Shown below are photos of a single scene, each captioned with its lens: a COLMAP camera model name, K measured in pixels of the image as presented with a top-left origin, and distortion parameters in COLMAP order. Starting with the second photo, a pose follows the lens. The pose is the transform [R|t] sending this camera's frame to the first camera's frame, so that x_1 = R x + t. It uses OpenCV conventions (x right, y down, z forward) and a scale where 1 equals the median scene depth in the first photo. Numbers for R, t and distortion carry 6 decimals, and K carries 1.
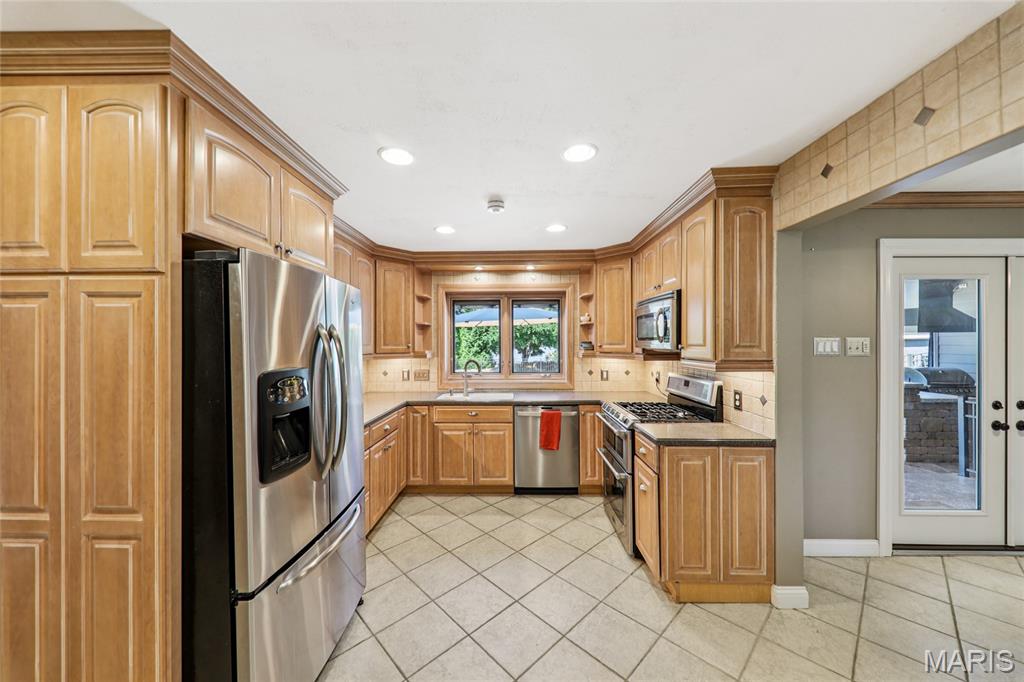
lens RADIAL K [[362.6, 0, 516.1], [0, 362.6, 341.4], [0, 0, 1]] dist [0.003461, -0.001779]
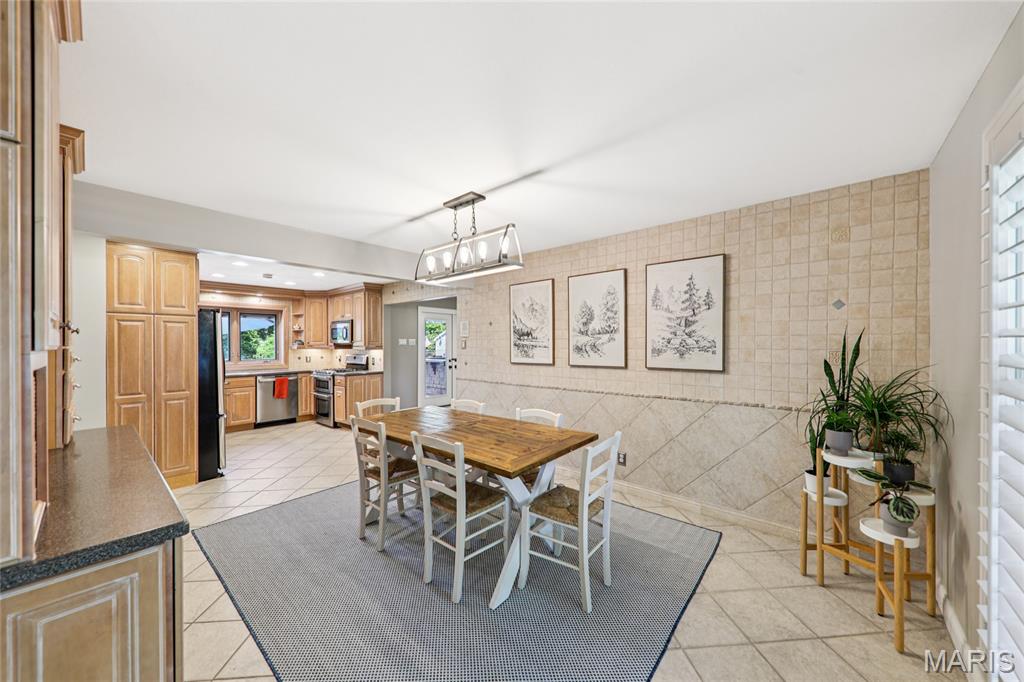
lens RADIAL K [[362.6, 0, 519.4], [0, 362.6, 343.7], [0, 0, 1]] dist [0.003461, -0.001779]
pose [[0.638618, 0.001188, 0.769523, -0.600912], [-0.001300, 0.999999, -0.000465, 0.020572], [-0.769523, -0.000703, 0.638619, -1.212332]]
